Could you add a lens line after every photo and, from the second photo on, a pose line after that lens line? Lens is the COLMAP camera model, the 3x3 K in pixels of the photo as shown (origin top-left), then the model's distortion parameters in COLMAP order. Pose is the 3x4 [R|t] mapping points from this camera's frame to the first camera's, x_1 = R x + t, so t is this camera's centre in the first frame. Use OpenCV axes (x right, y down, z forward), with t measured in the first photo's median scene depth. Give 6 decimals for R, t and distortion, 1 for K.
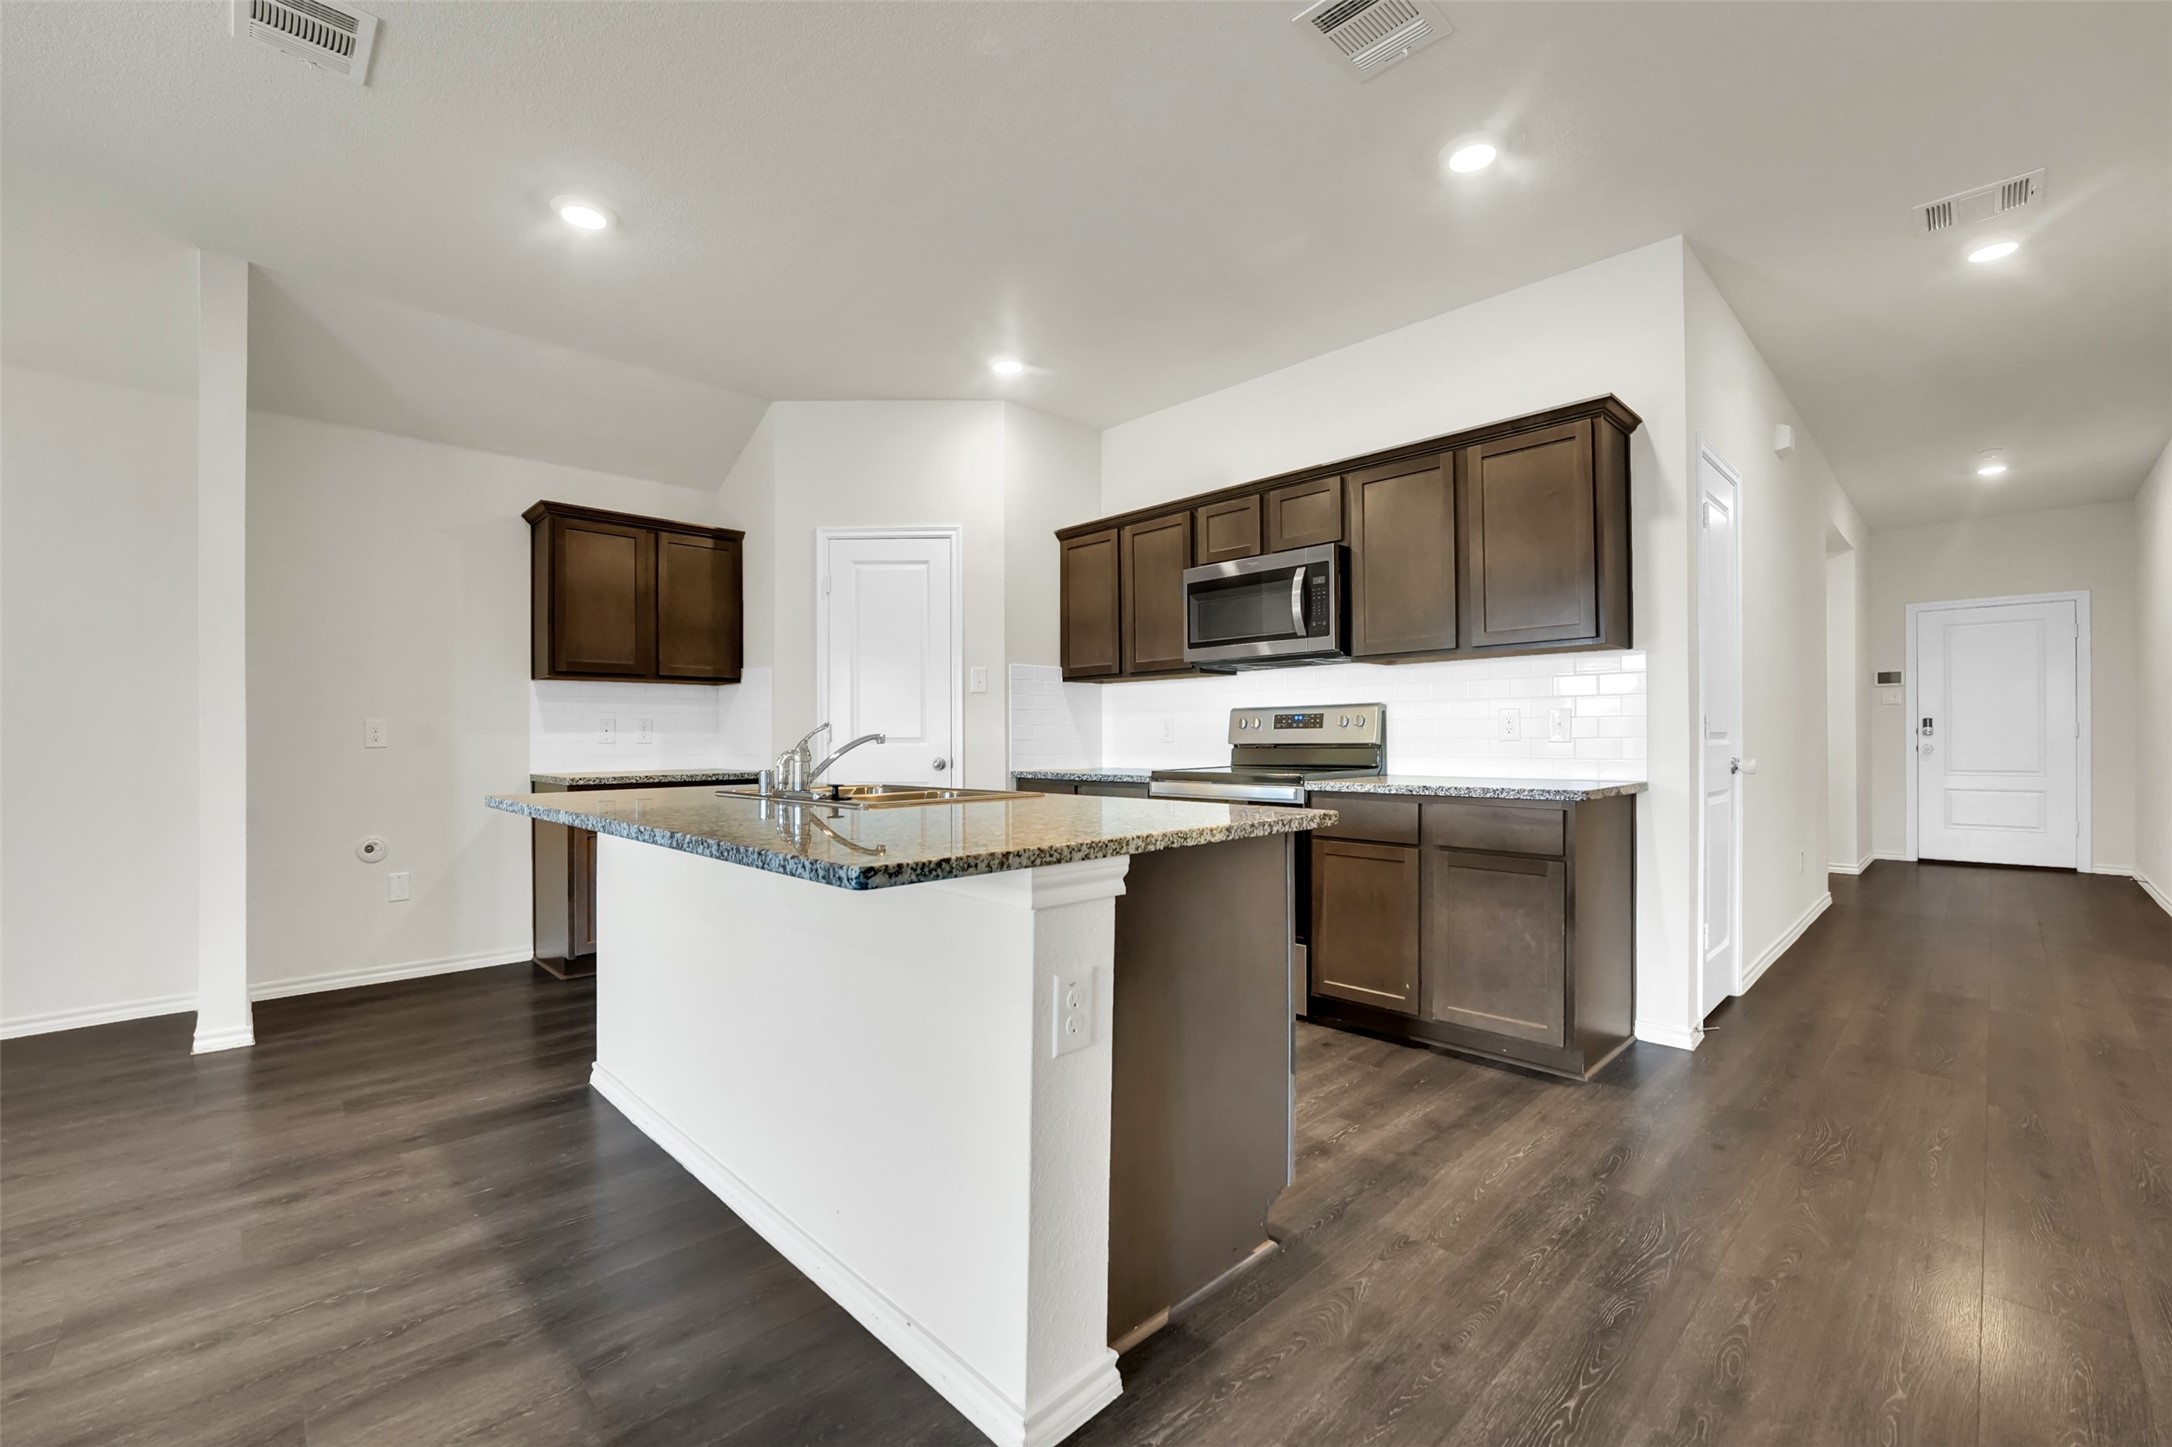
lens RADIAL K [[907.9, 0, 1077.9], [0, 907.9, 727.3], [0, 0, 1]] dist [-0.012532, -0.000113]
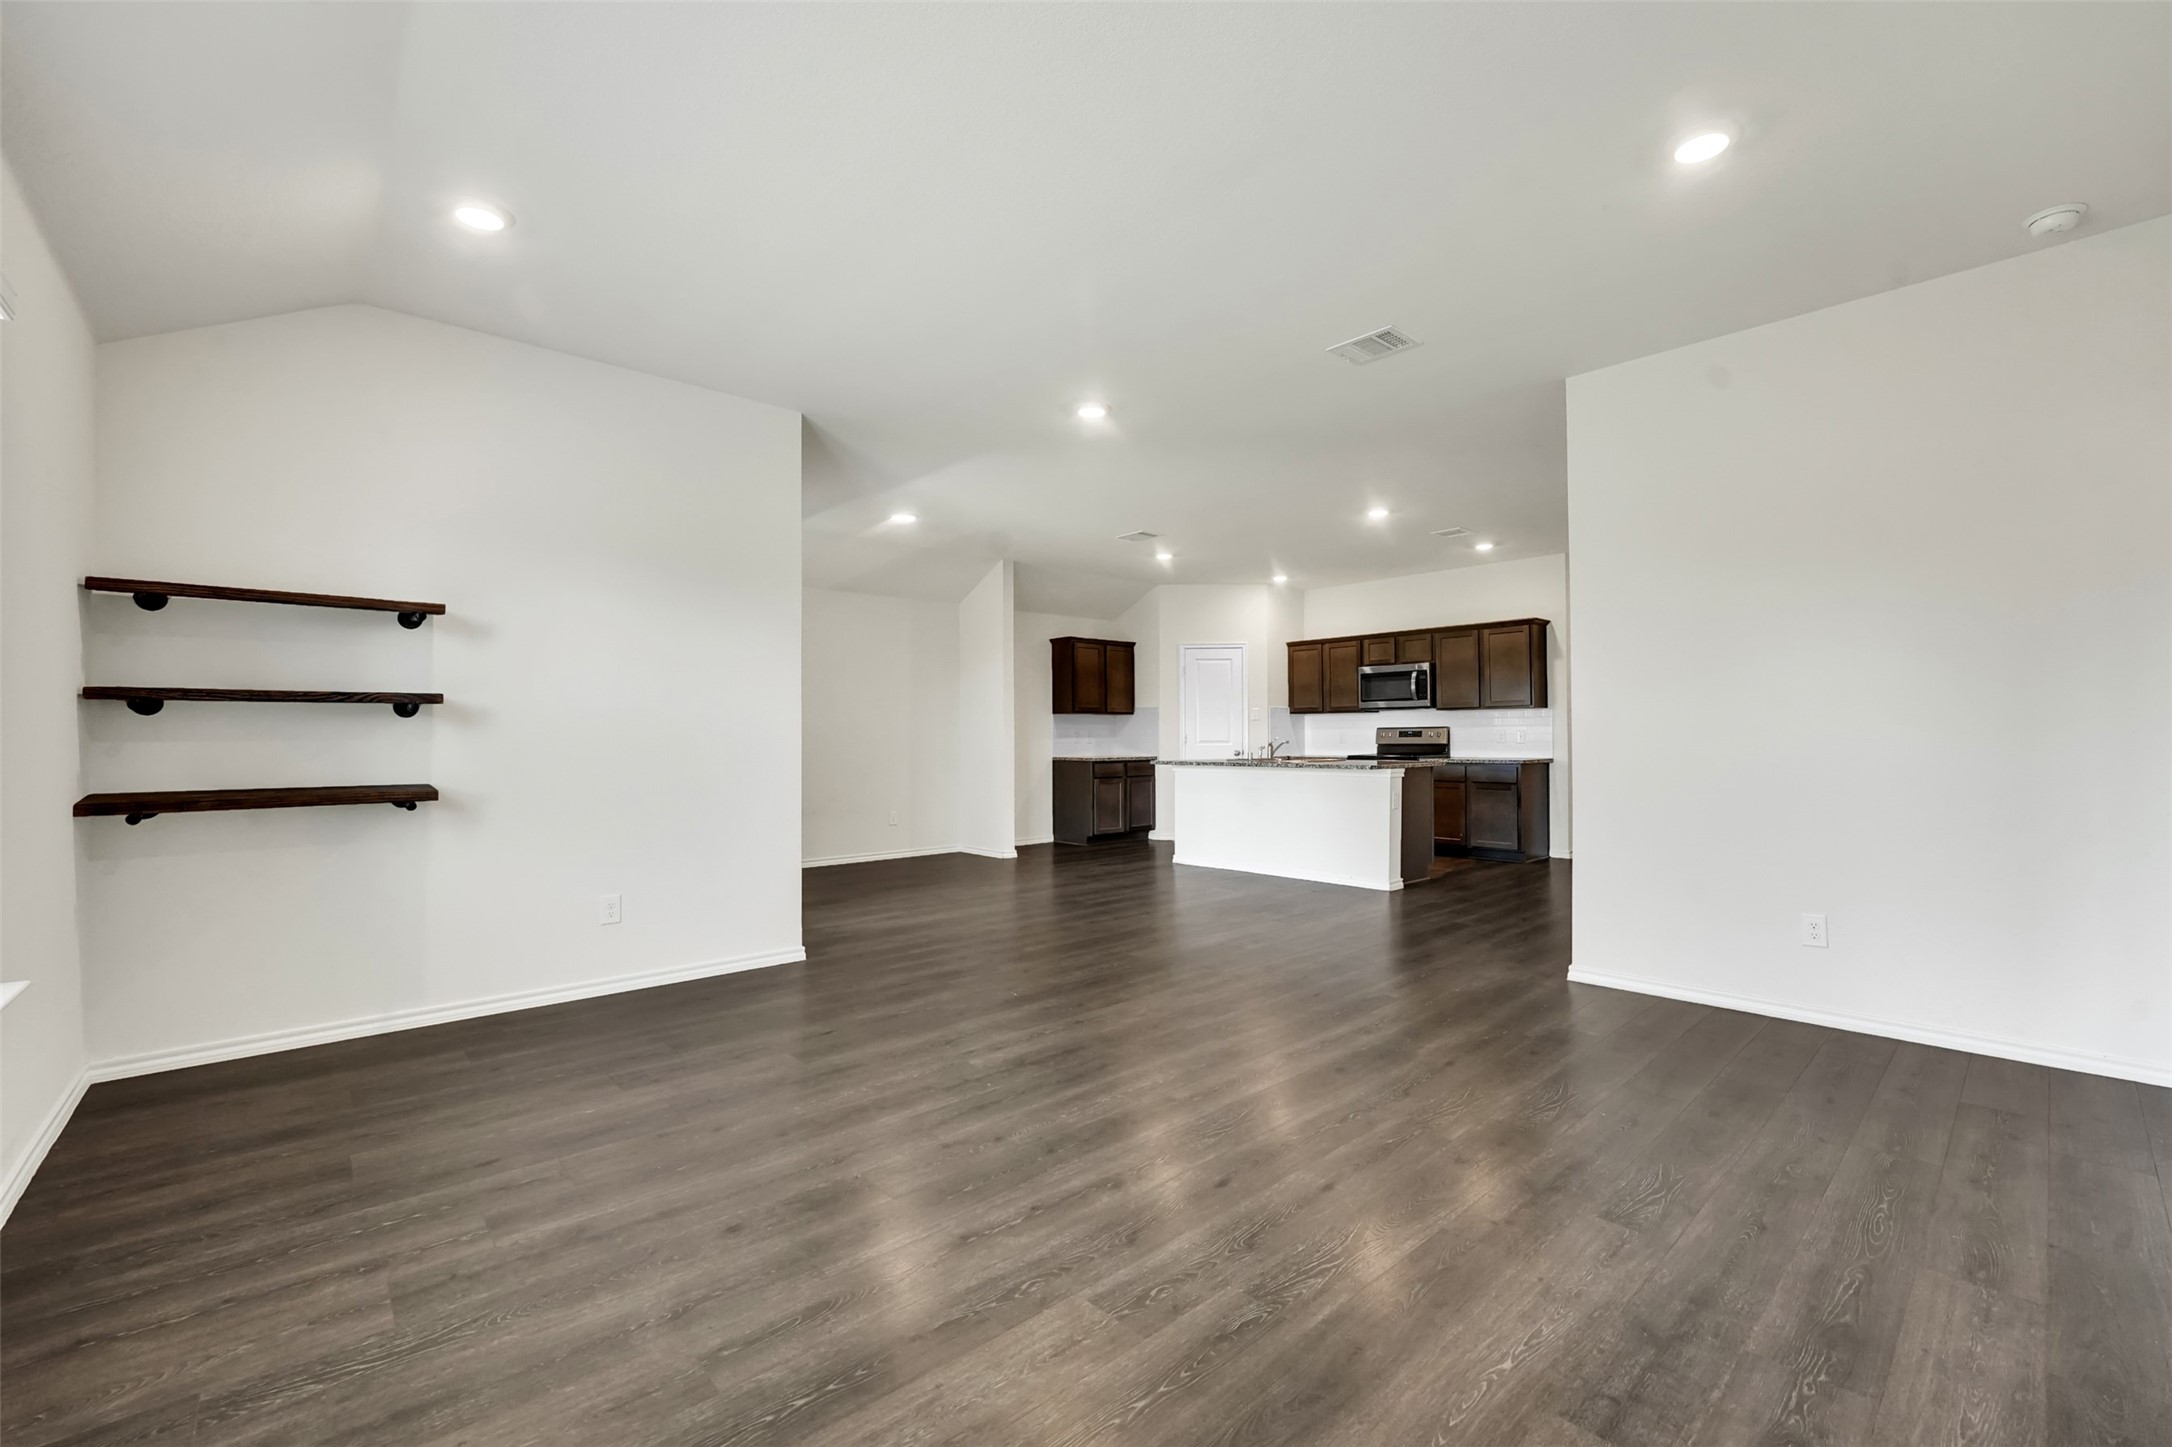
lens RADIAL K [[879.2, 0, 1086.0], [0, 879.2, 723.5], [0, 0, 1]] dist [-0.019840, 0.000344]
pose [[0.999751, 0.001854, -0.022245, -0.558488], [-0.002058, 0.999956, -0.009126, -0.012161], [0.022227, 0.009169, 0.999711, -1.311925]]
